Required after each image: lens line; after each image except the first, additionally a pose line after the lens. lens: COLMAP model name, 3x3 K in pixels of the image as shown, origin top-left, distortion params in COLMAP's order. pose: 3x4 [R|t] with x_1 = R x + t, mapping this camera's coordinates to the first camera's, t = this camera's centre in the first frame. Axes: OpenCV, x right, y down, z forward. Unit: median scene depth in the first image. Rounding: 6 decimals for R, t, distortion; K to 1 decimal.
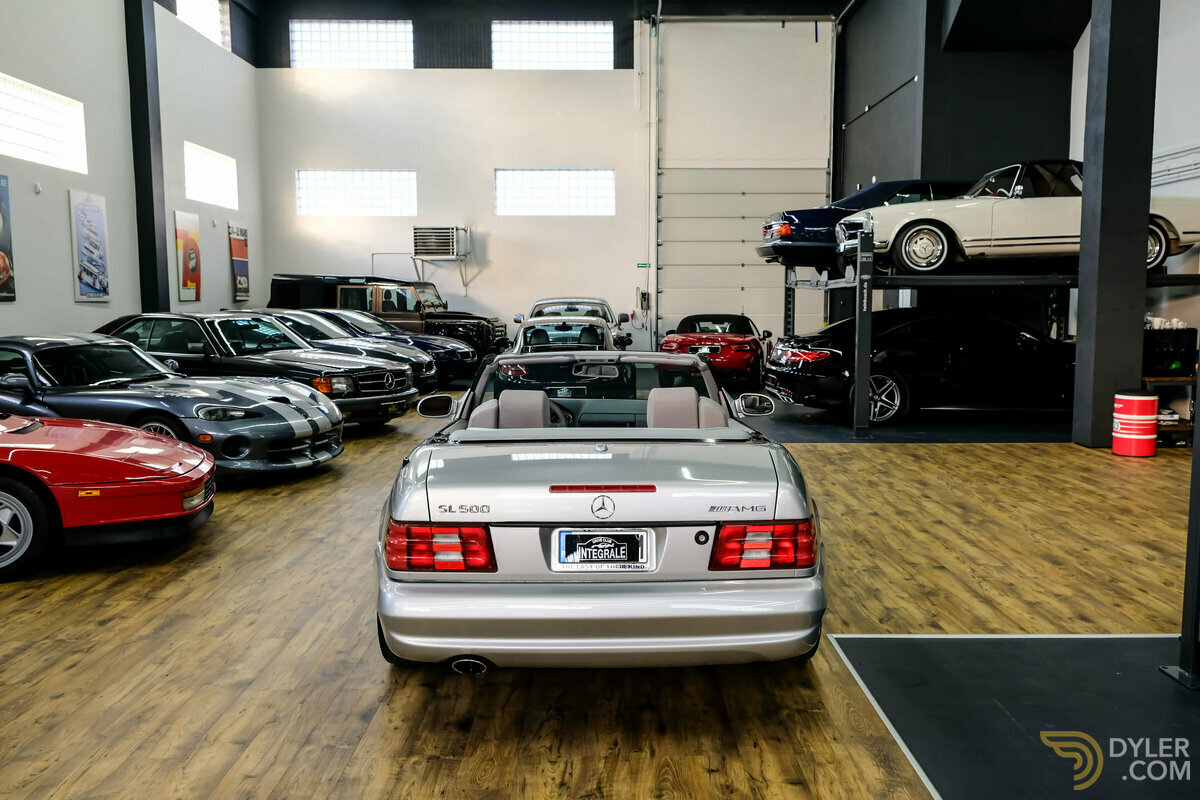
lens RADIAL K [[1027.7, 0, 620.5], [0, 1027.7, 413.9], [0, 0, 1]] dist [0.015188, 0.014139]
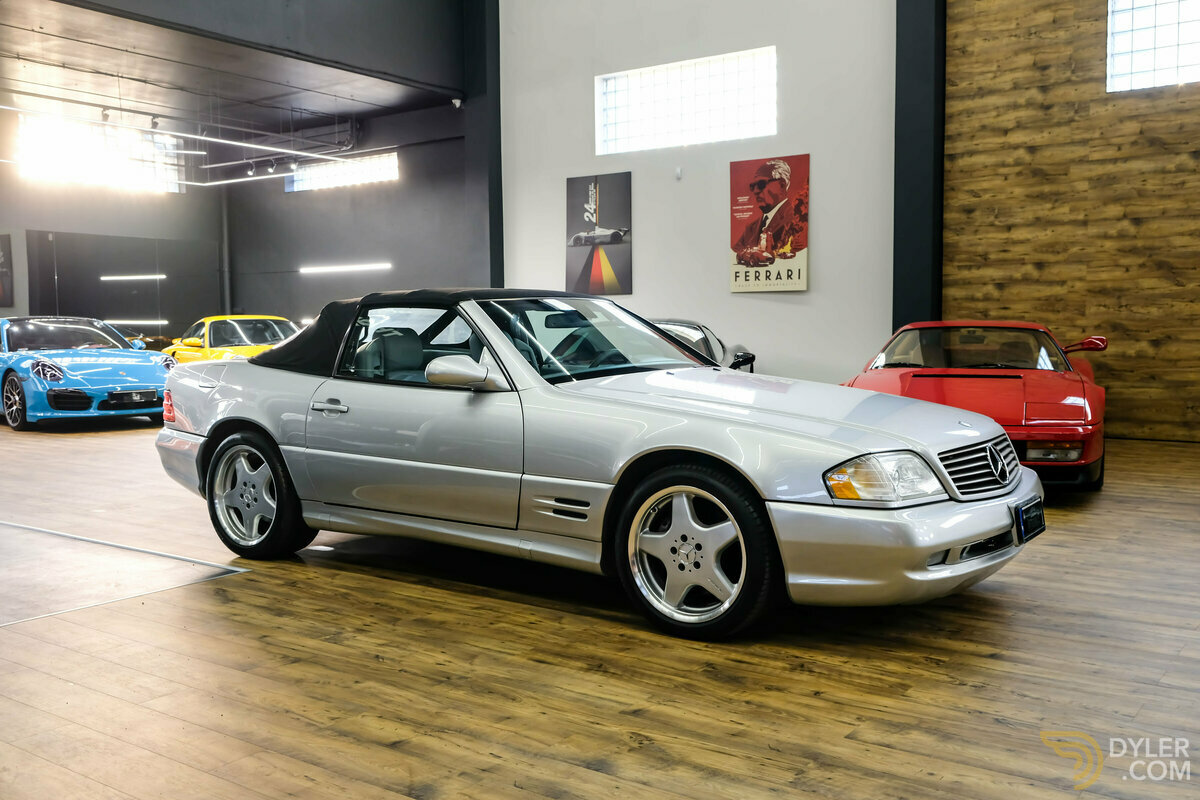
lens RADIAL K [[1111.3, 0, 602.2], [0, 1111.3, 404.3], [0, 0, 1]] dist [0.022404, -0.007058]
pose [[-0.602087, 0.061833, -0.796032, 0.659126], [-0.080813, 0.987157, 0.137803, -0.096428], [0.794330, 0.147300, -0.589358, 1.460433]]
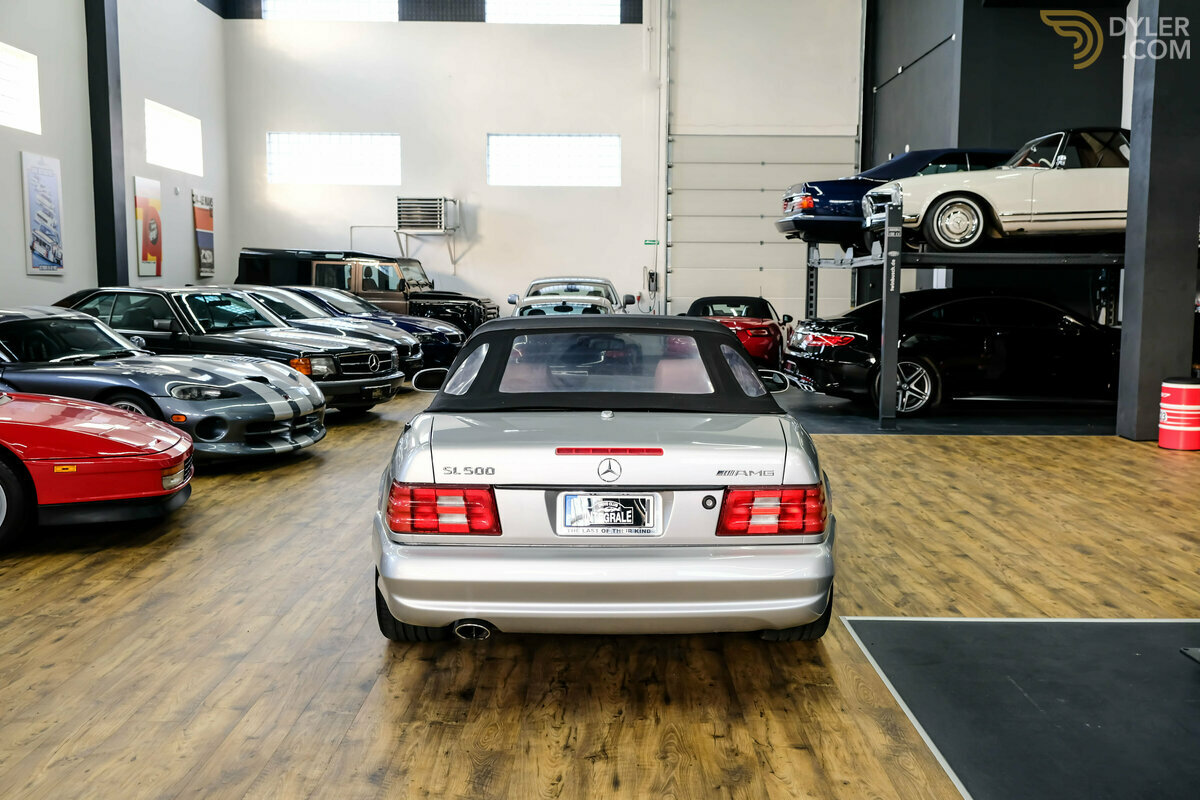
lens RADIAL K [[1156.8, 0, 626.7], [0, 1156.8, 417.6], [0, 0, 1]] dist [0.025667, -0.007776]
pose [[0.999966, 0.007986, 0.002273, -0.001882], [-0.007997, 0.999957, 0.004688, 0.019107], [-0.002235, -0.004706, 0.999986, -0.063340]]
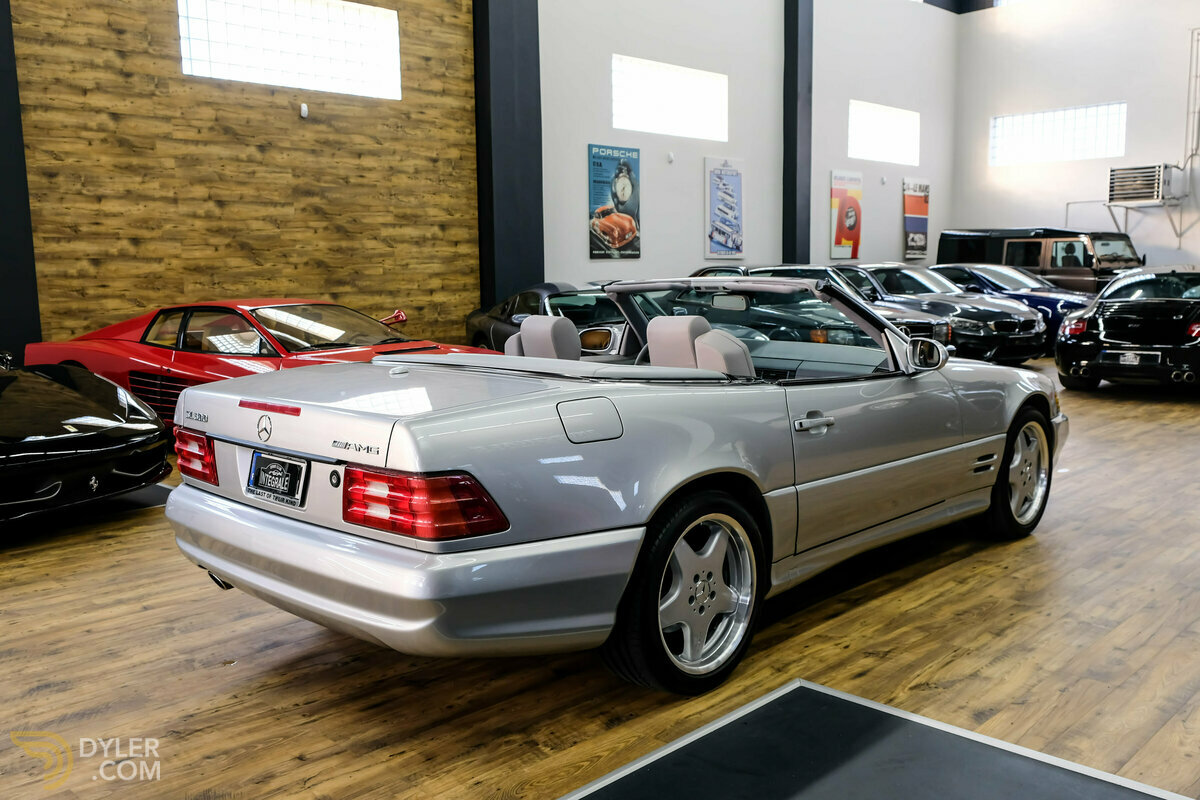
lens RADIAL K [[1035.6, 0, 596.3], [0, 1035.6, 433.7], [0, 0, 1]] dist [-0.035743, 0.023895]
pose [[0.699227, 0.096474, -0.708361, 0.446382], [-0.062463, 0.995308, 0.073896, 0.007023], [0.712166, -0.007424, 0.701972, 0.325387]]
